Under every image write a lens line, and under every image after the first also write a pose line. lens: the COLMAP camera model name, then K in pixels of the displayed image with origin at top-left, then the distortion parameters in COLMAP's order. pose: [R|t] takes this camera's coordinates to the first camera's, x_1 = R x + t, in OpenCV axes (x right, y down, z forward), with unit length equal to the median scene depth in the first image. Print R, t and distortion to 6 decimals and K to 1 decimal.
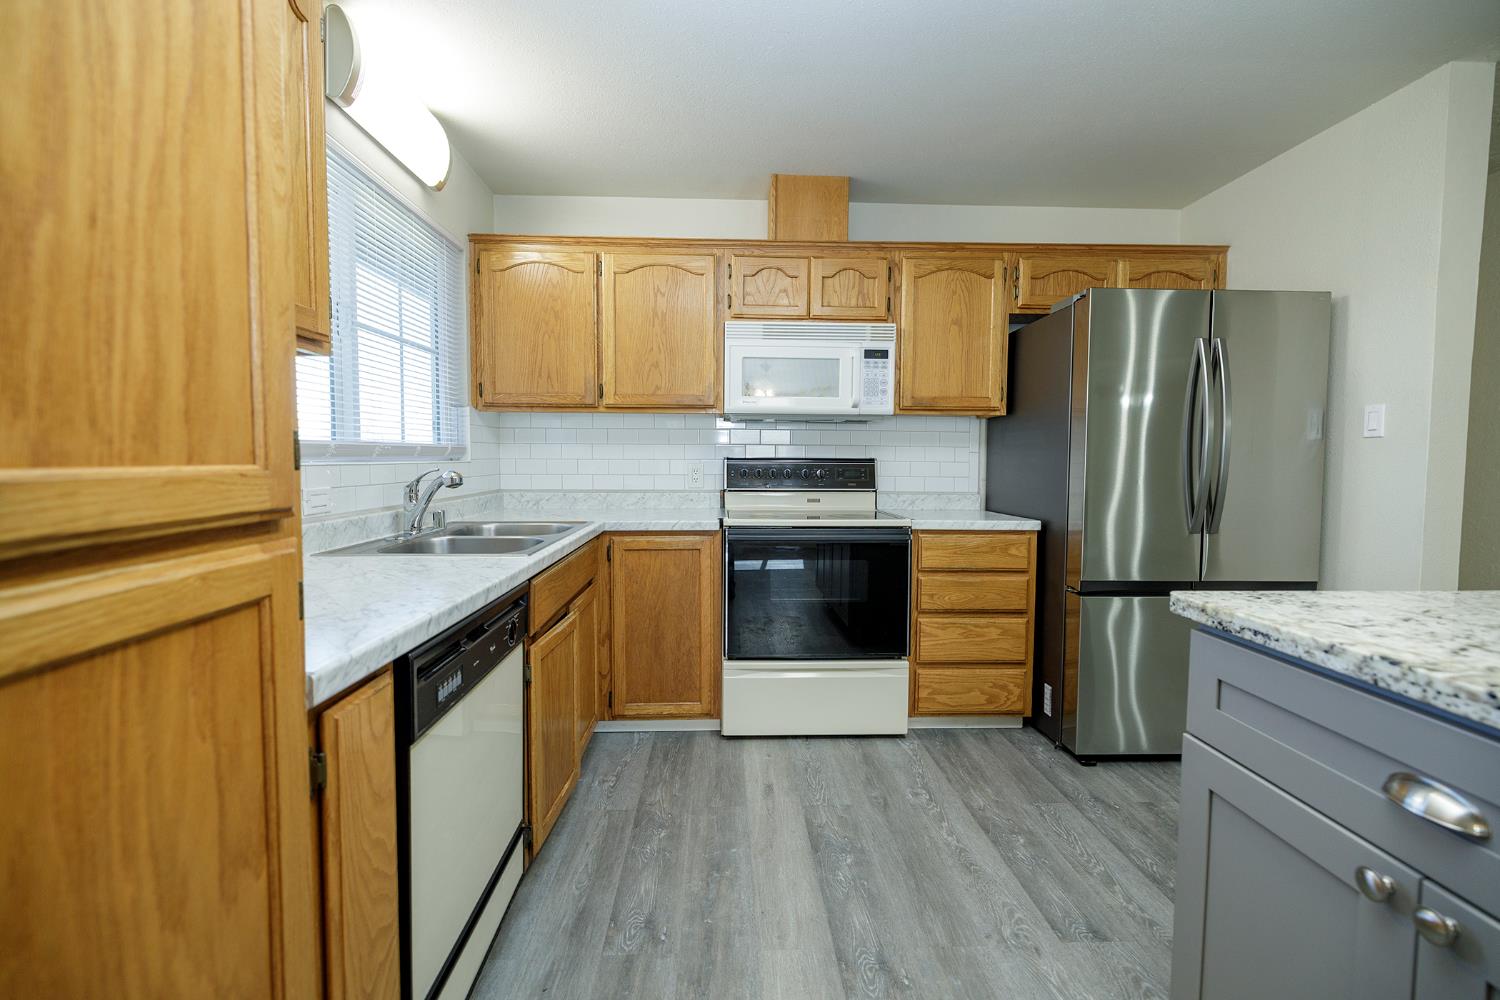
lens RADIAL K [[627.0, 0, 742.4], [0, 627.0, 494.5], [0, 0, 1]] dist [-0.000125, -0.000051]
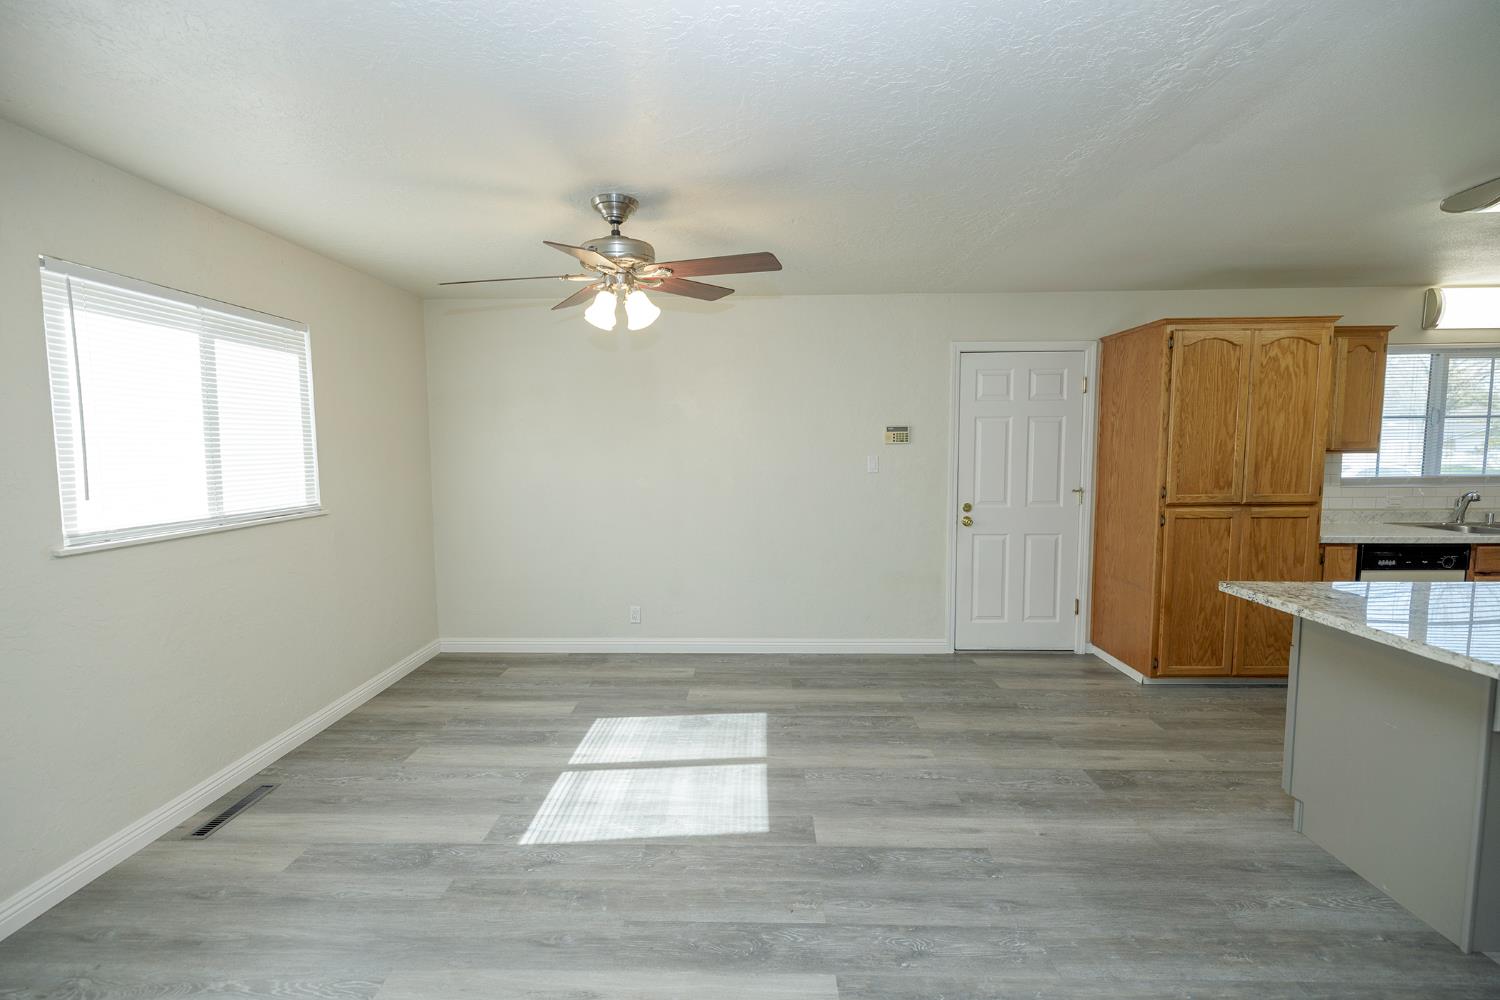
lens RADIAL K [[627.6, 0, 739.5], [0, 627.6, 494.5], [0, 0, 1]] dist [0.000469, 0.000014]
pose [[-0.057383, 0.074732, -0.995551, 1.238055], [-0.049034, 0.995780, 0.077575, -0.054424], [0.997147, 0.053267, -0.053476, -0.917361]]
